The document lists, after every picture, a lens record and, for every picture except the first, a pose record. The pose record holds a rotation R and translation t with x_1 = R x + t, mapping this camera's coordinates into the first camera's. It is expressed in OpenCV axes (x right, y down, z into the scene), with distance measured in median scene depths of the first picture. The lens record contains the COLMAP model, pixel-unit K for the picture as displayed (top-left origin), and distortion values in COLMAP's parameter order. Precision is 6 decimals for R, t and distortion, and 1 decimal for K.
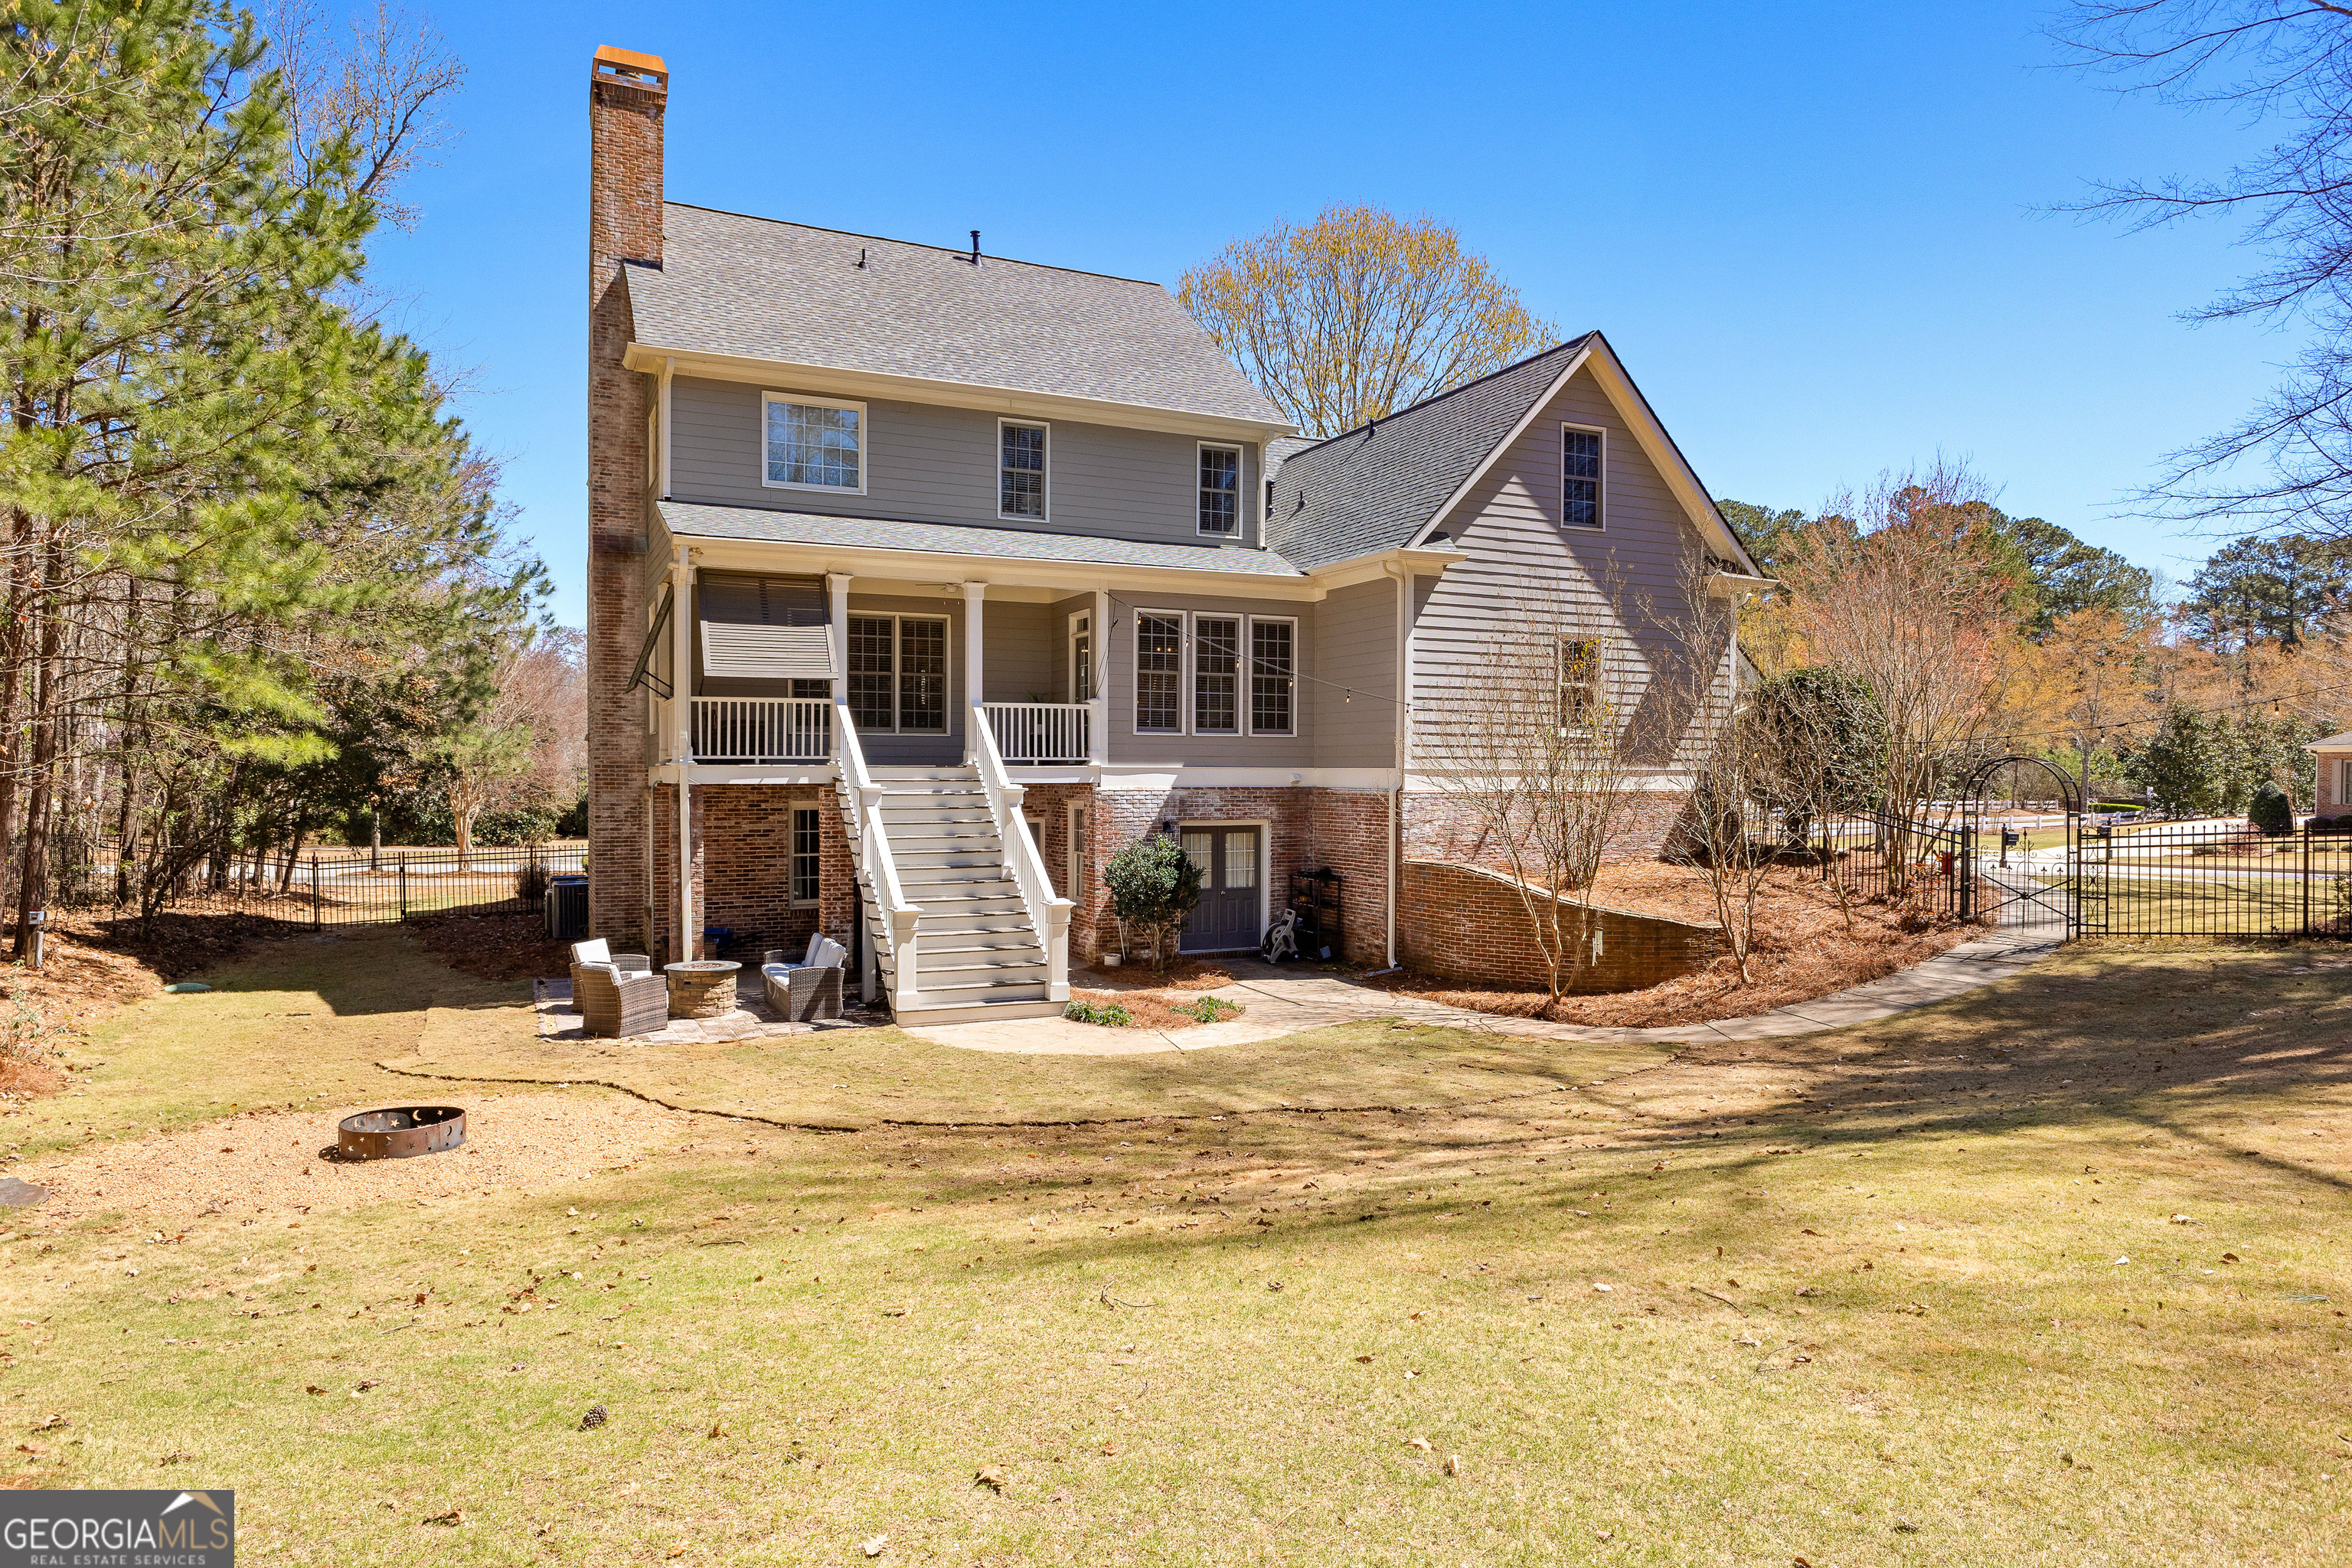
lens RADIAL K [[1464.3, 0, 1176.8], [0, 1464.3, 792.0], [0, 0, 1]] dist [0.024705, 0.000986]
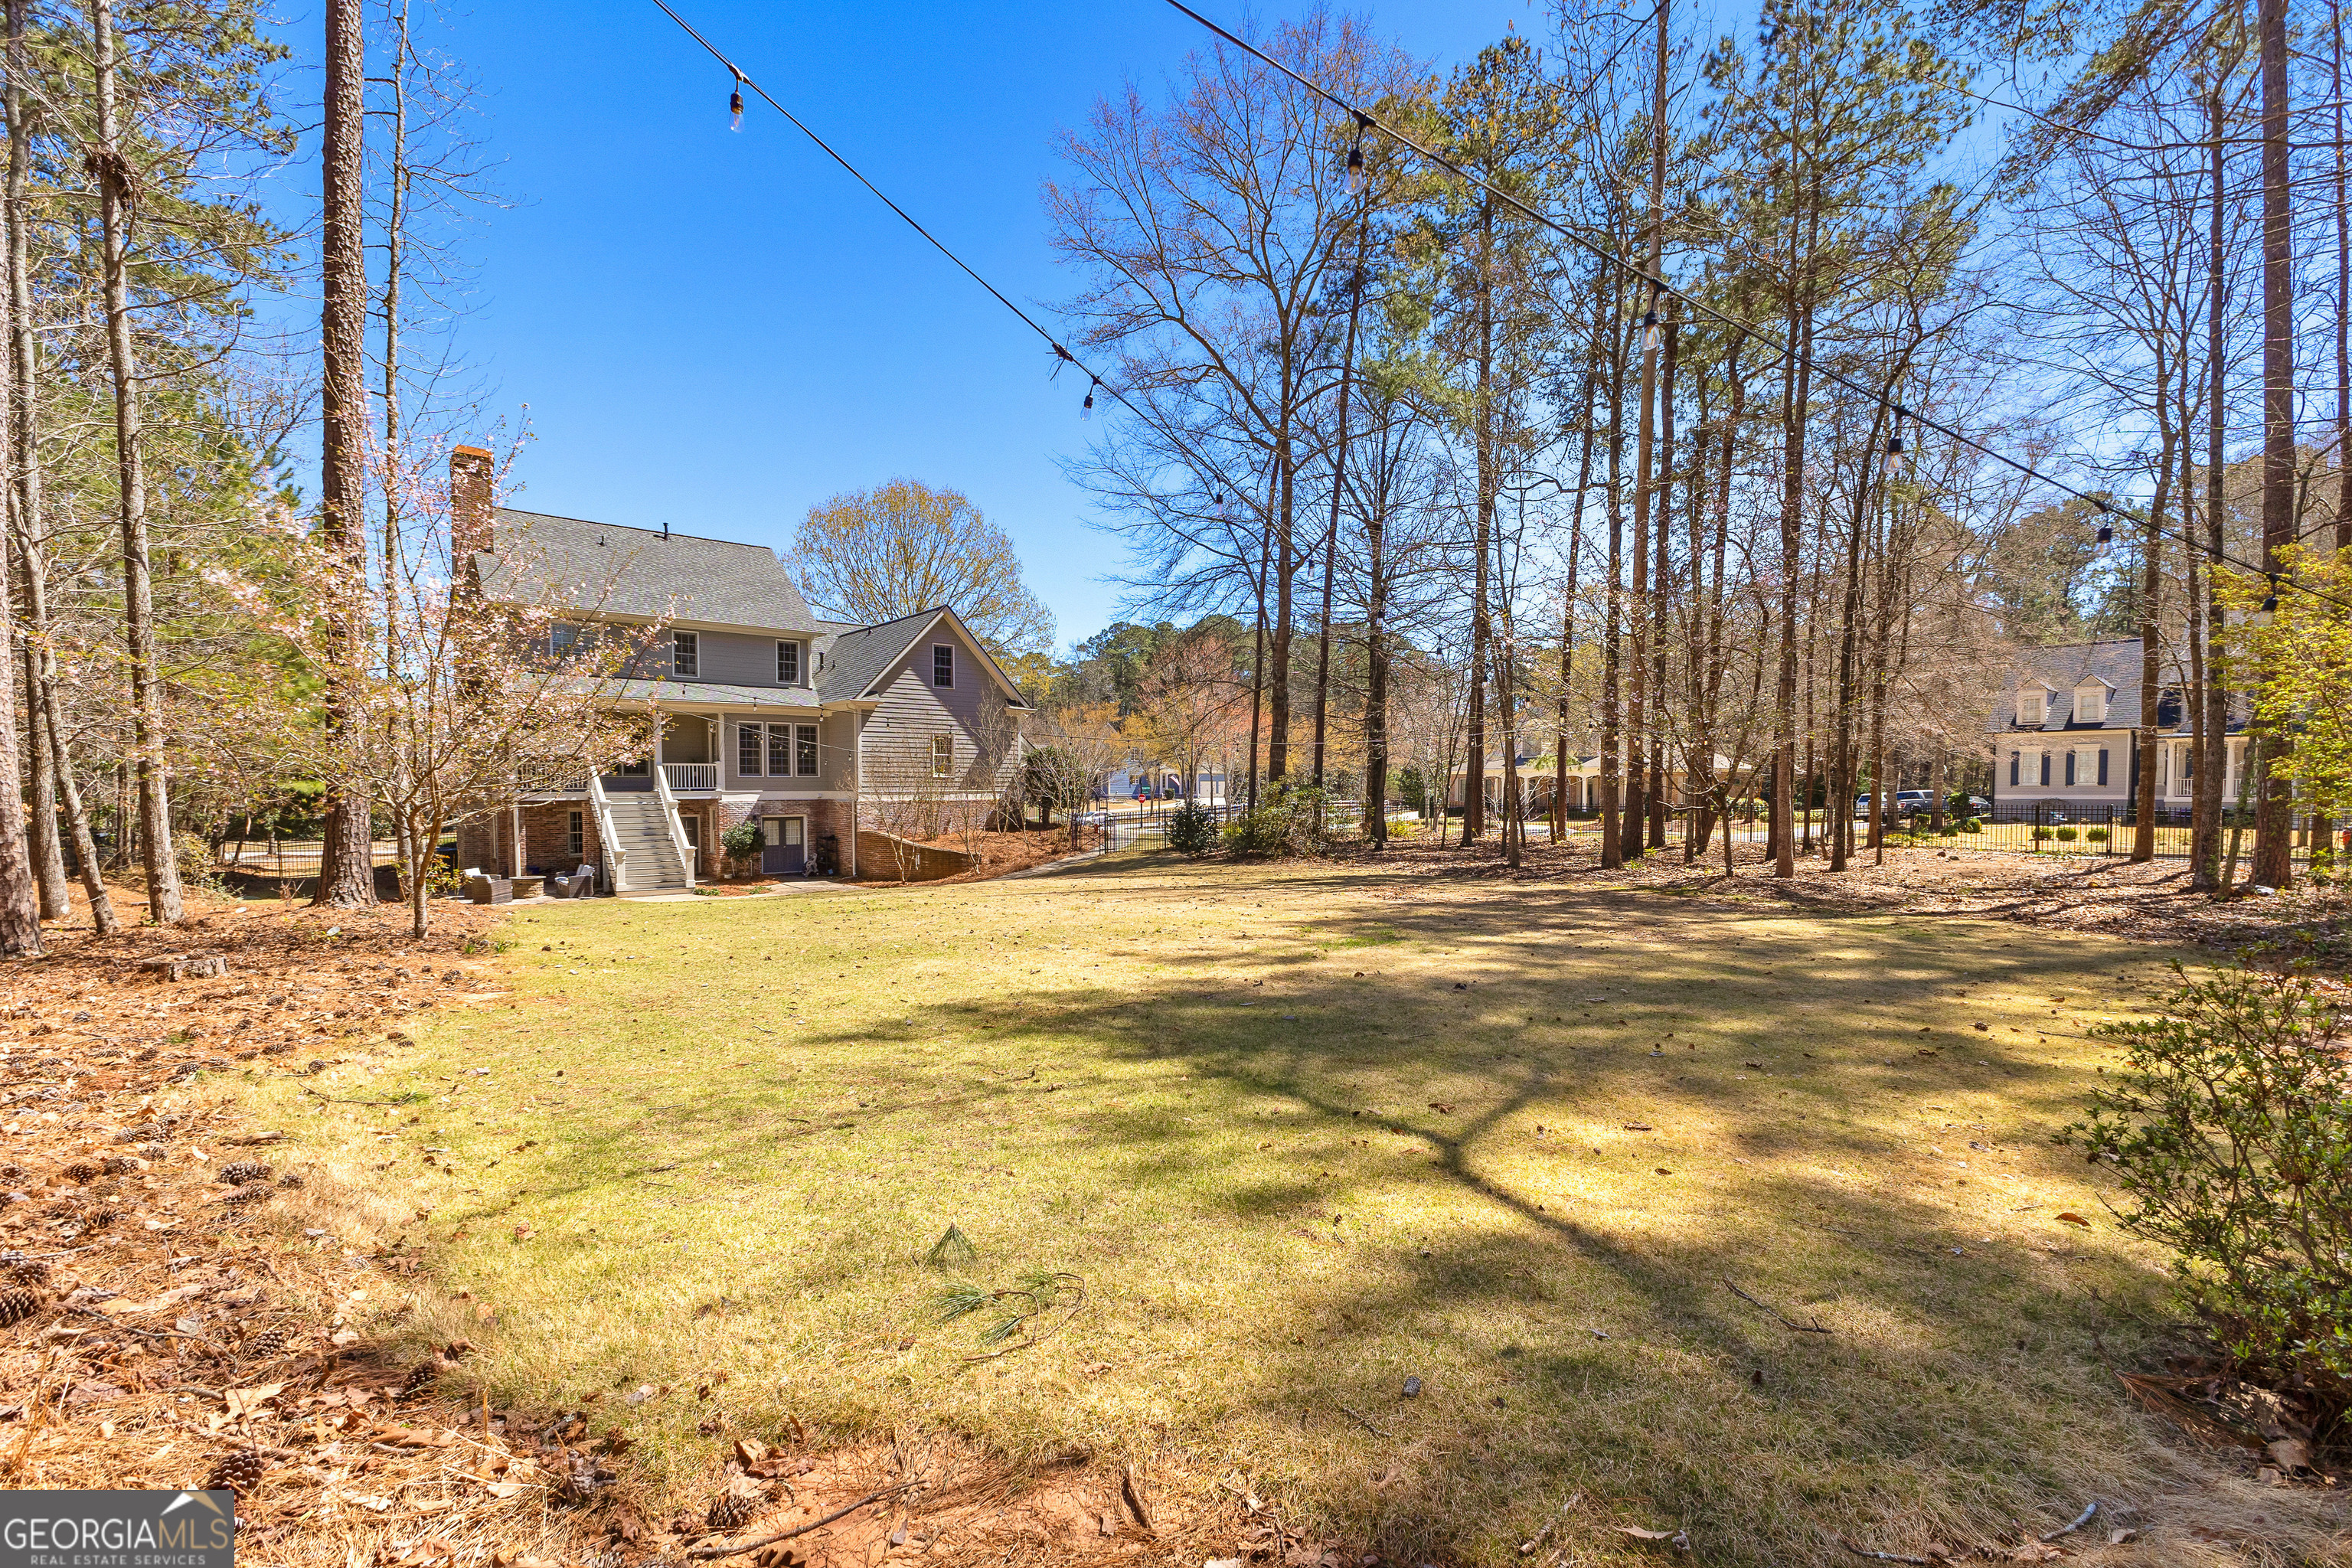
lens RADIAL K [[1019.0, 0, 1166.8], [0, 1019.0, 819.8], [0, 0, 1]] dist [0.002411, -0.000931]
pose [[0.963132, -0.014403, 0.268642, 0.186164], [0.009330, 0.999753, 0.020149, 0.001316], [-0.268866, -0.016900, 0.963029, -0.695152]]
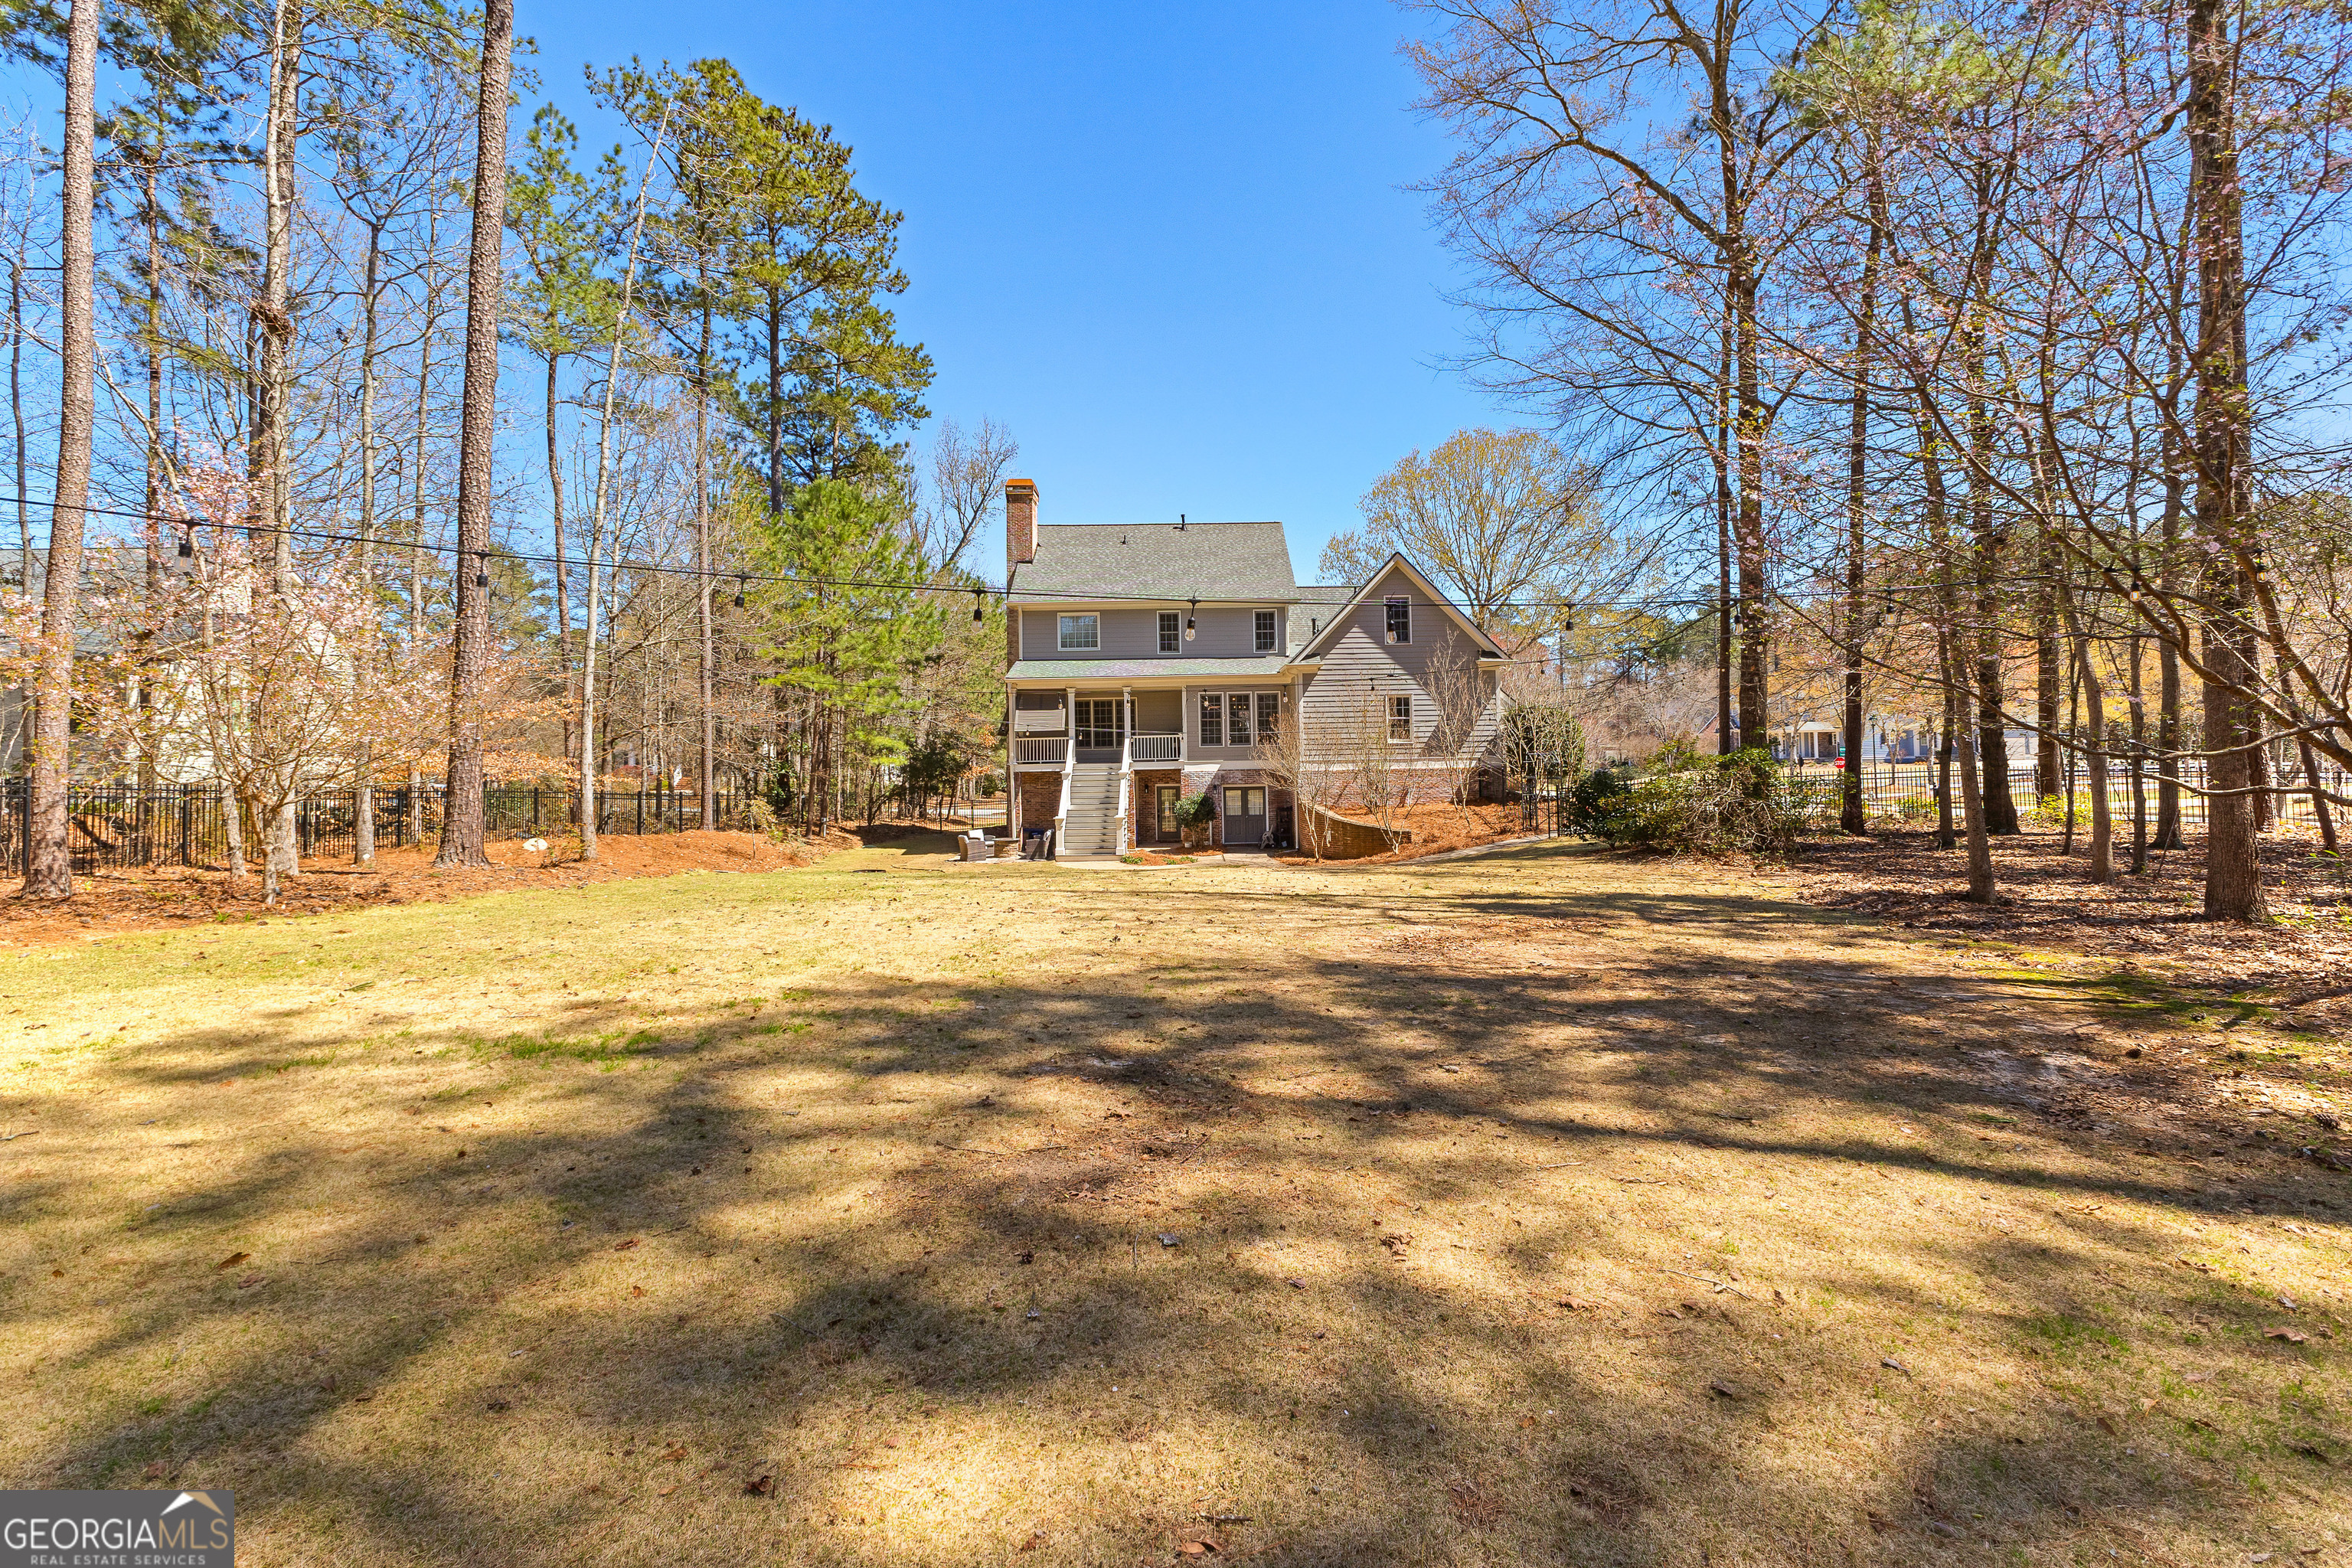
lens RADIAL K [[1019.0, 0, 1174.0], [0, 1019.0, 762.0], [0, 0, 1]] dist [0.002411, -0.000931]
pose [[0.916505, -0.018987, -0.399571, 0.585675], [0.014260, 0.999789, -0.014800, 0.007992], [0.399768, 0.007866, 0.916583, -0.499840]]
